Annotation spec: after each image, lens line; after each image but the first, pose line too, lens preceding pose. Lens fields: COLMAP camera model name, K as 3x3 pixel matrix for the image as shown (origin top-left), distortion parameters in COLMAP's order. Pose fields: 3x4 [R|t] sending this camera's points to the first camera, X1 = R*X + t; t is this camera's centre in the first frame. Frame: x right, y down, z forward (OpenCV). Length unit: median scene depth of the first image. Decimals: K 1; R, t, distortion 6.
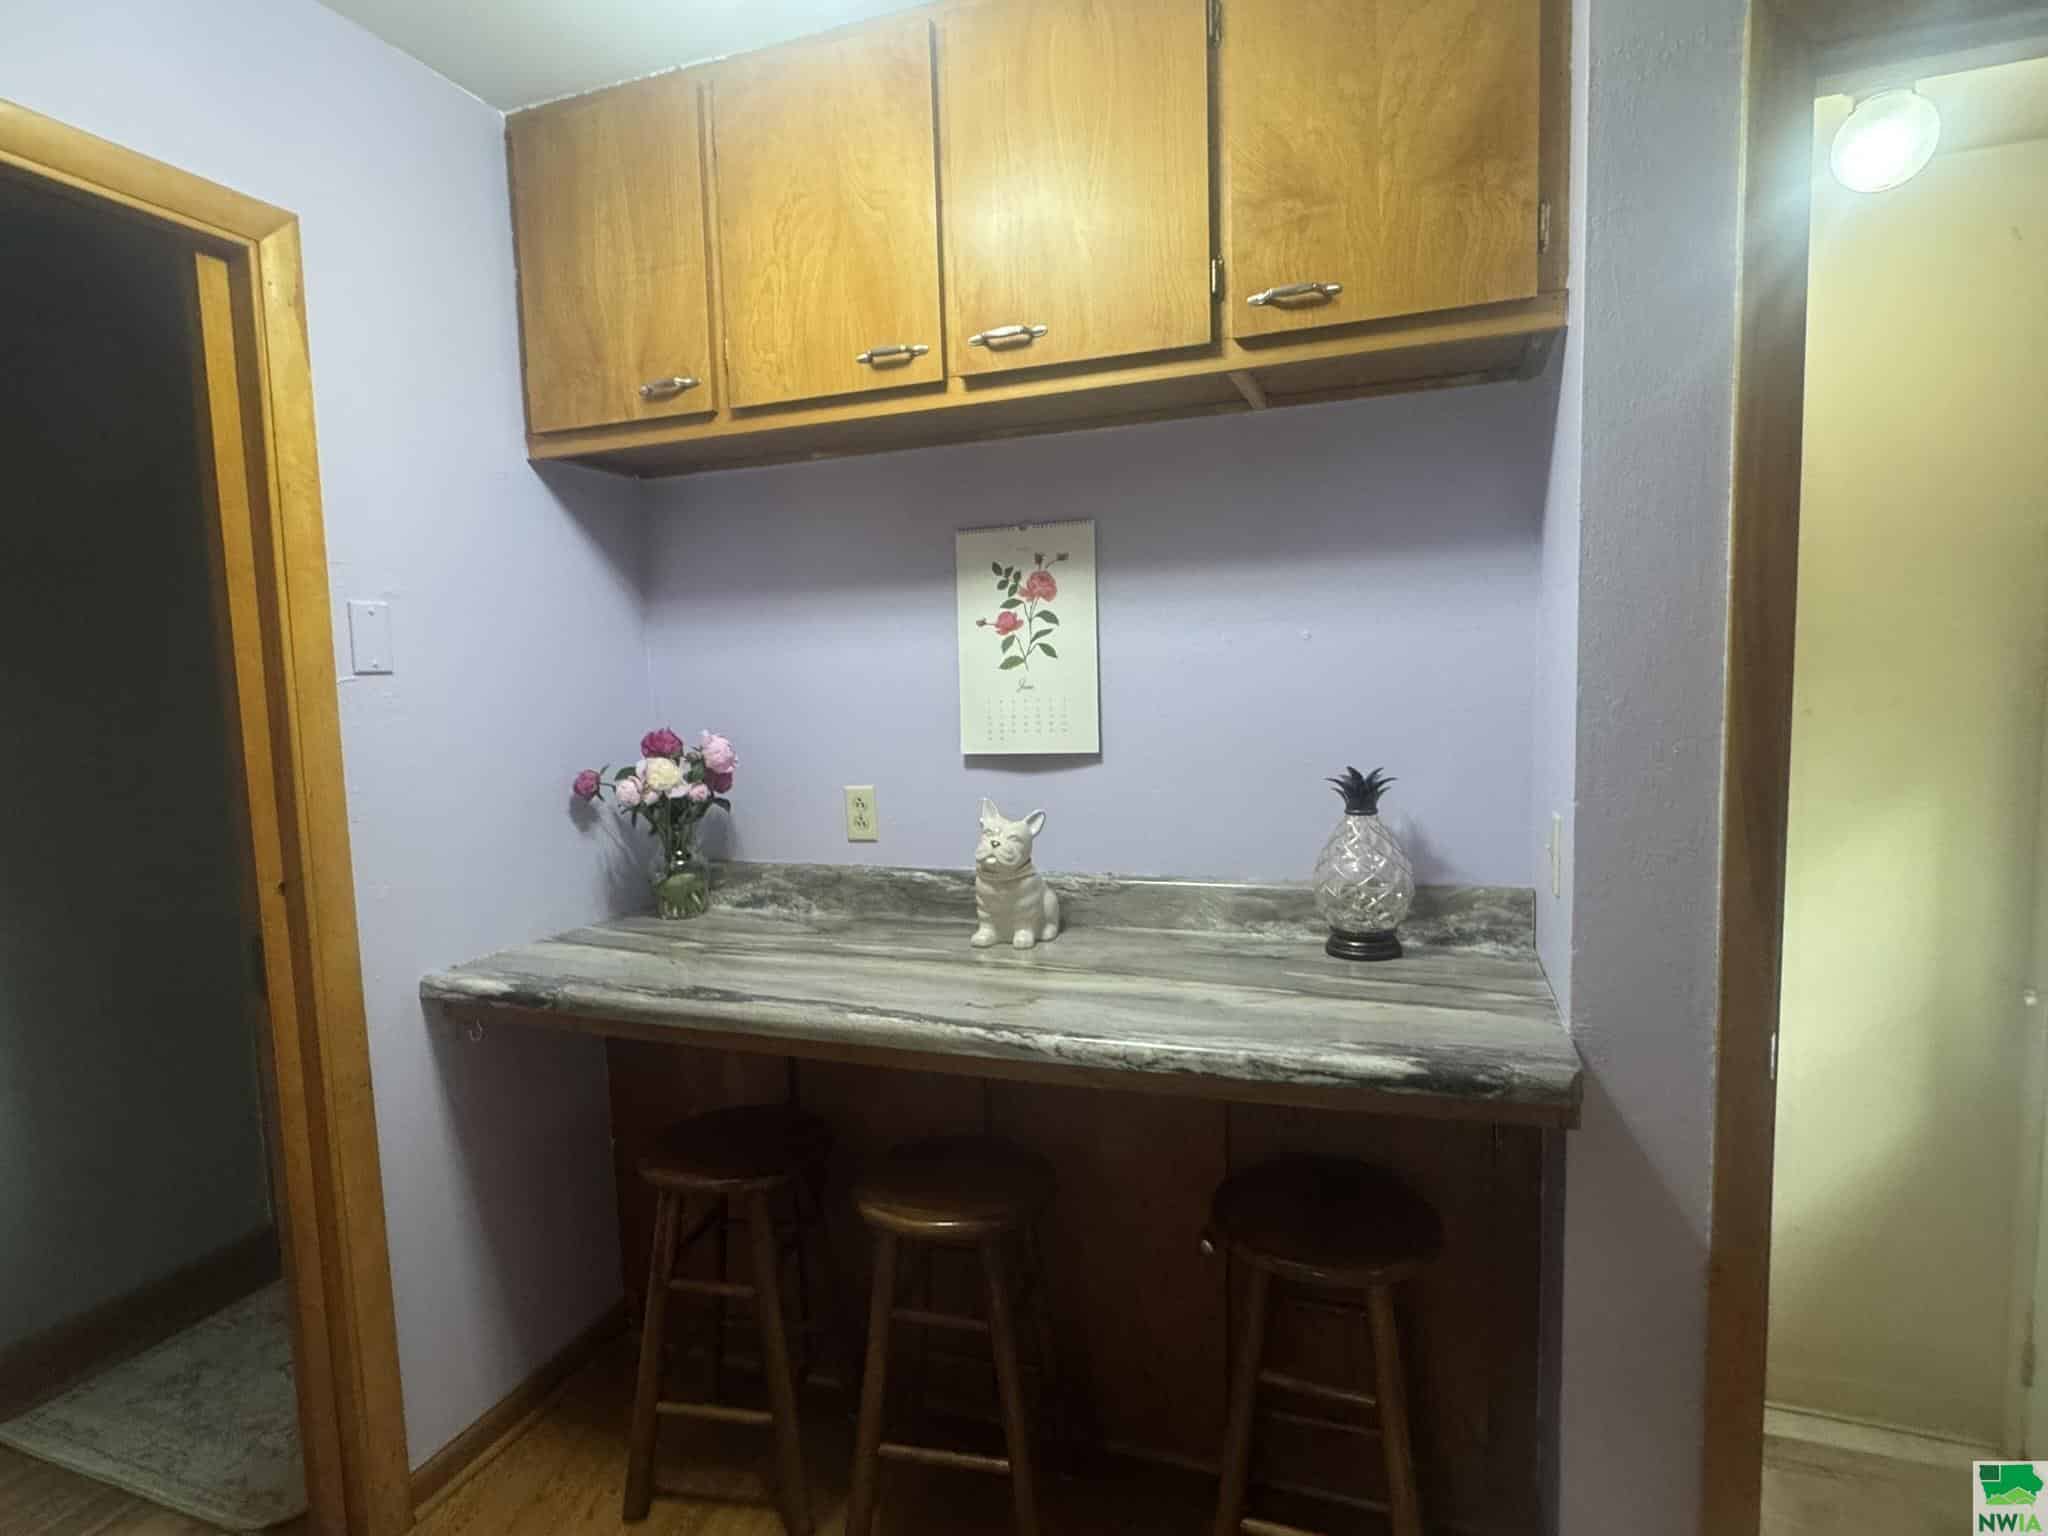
lens RADIAL K [[1095.9, 0, 1014.0], [0, 1095.9, 777.0], [0, 0, 1]] dist [-0.003341, 0.000049]
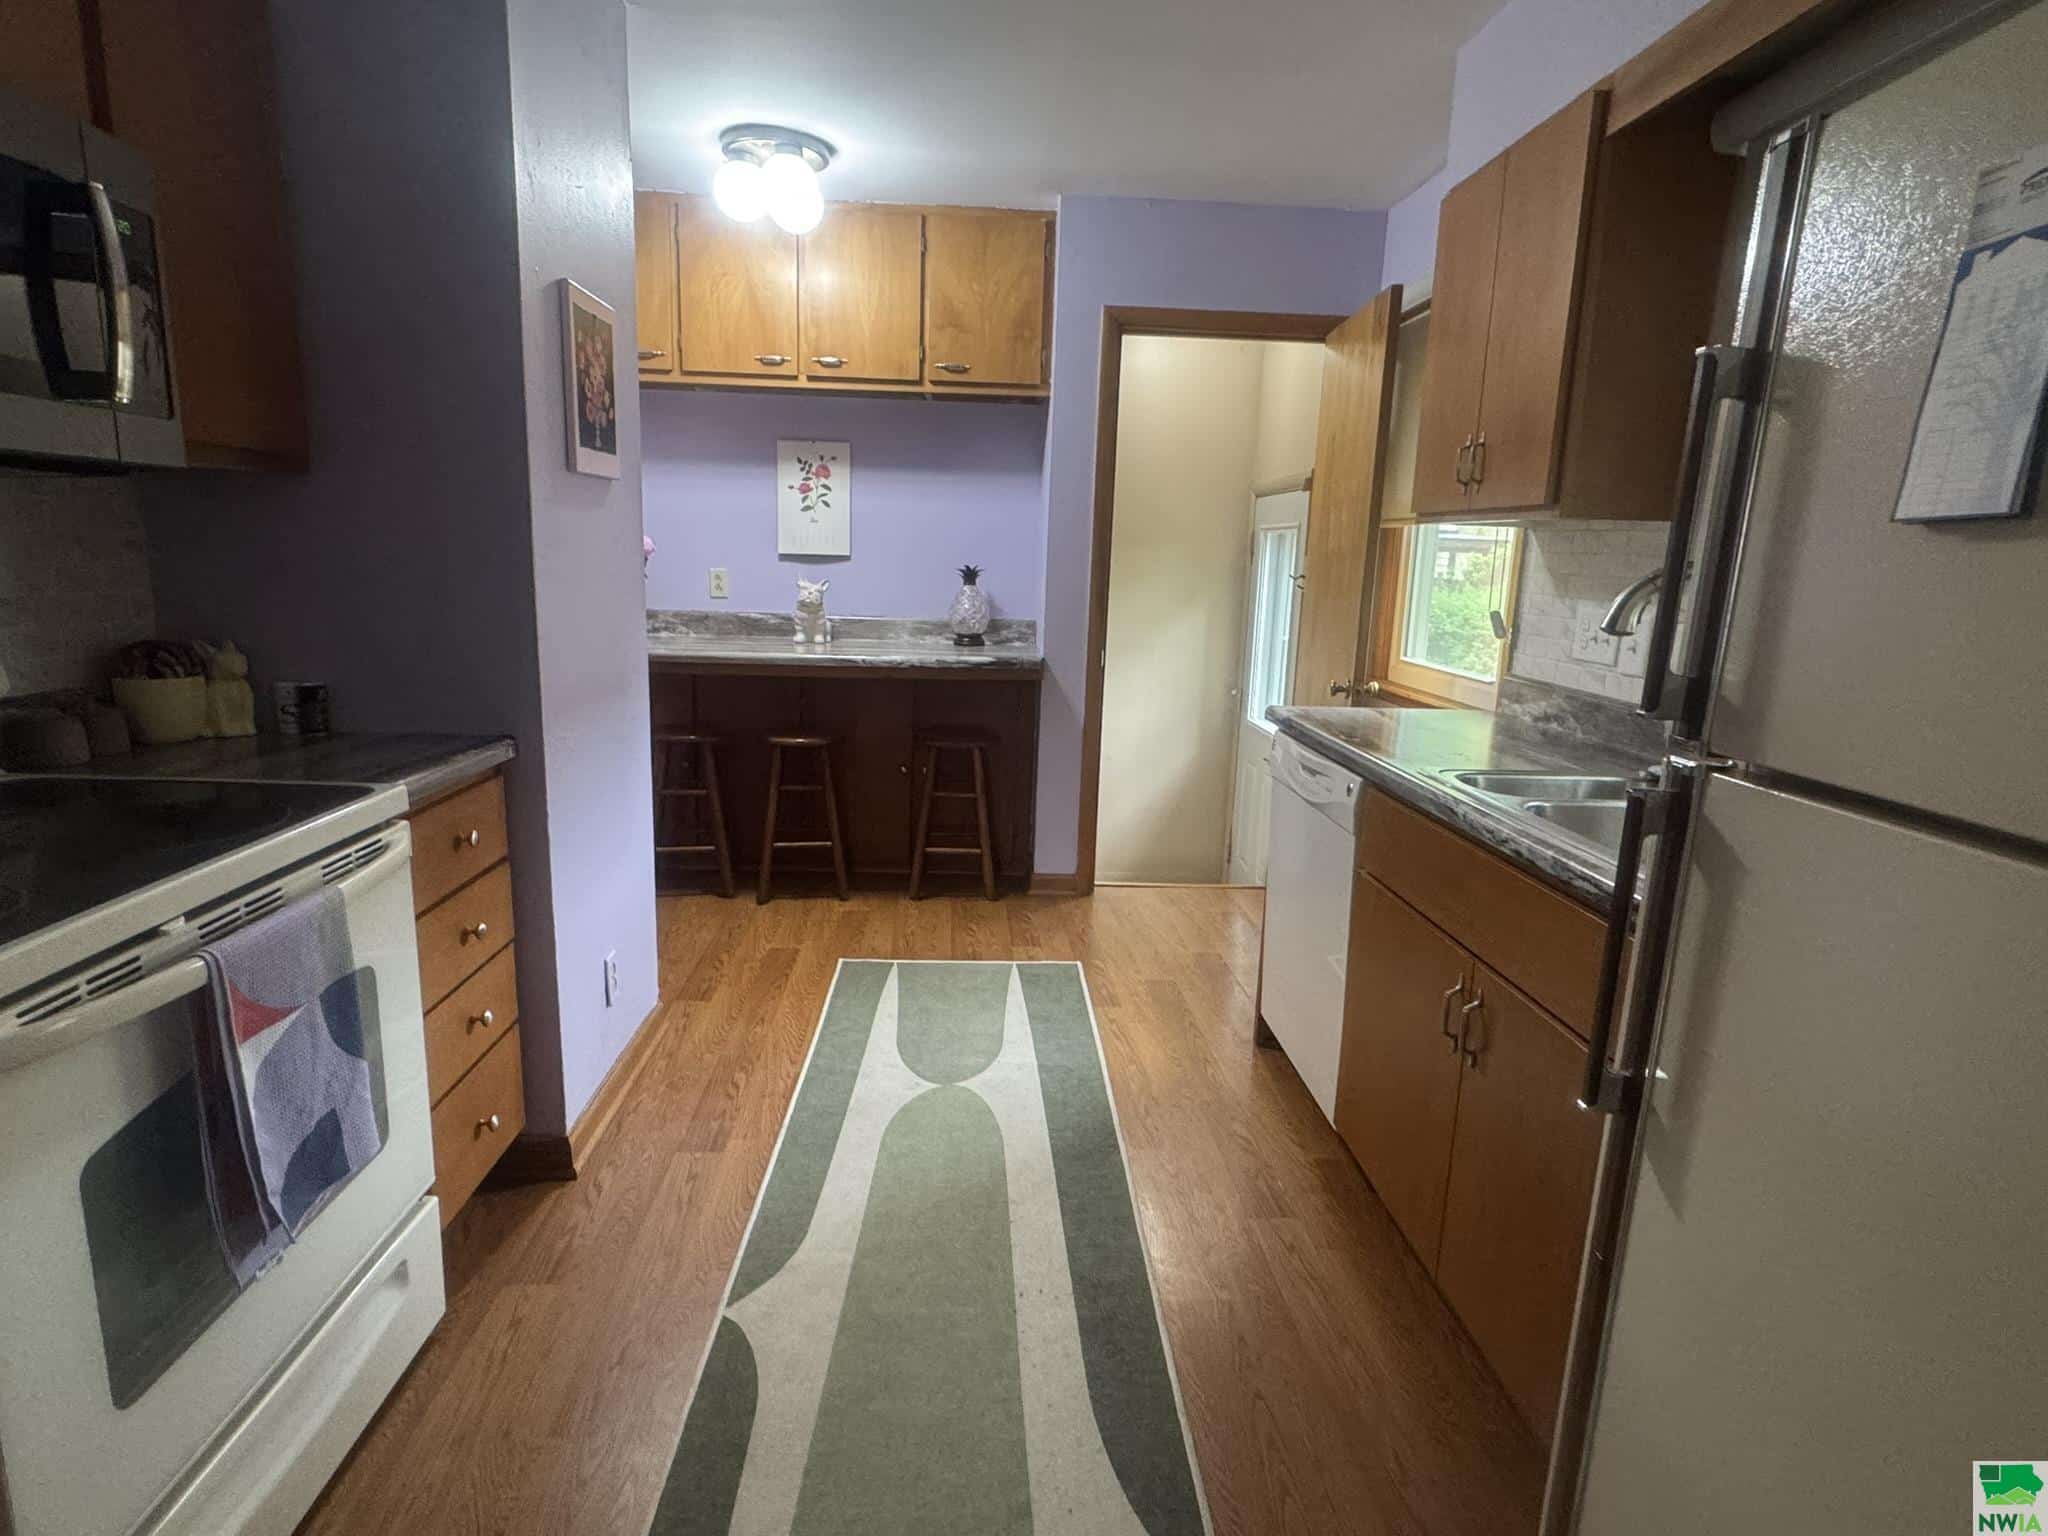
lens RADIAL K [[1095.9, 0, 1014.0], [0, 1095.9, 777.0], [0, 0, 1]] dist [-0.003341, 0.000049]
pose [[0.922510, -0.018431, 0.385533, -0.469639], [-0.026848, 0.993376, 0.111732, 0.163817], [-0.385038, -0.113425, 0.915904, -1.142414]]
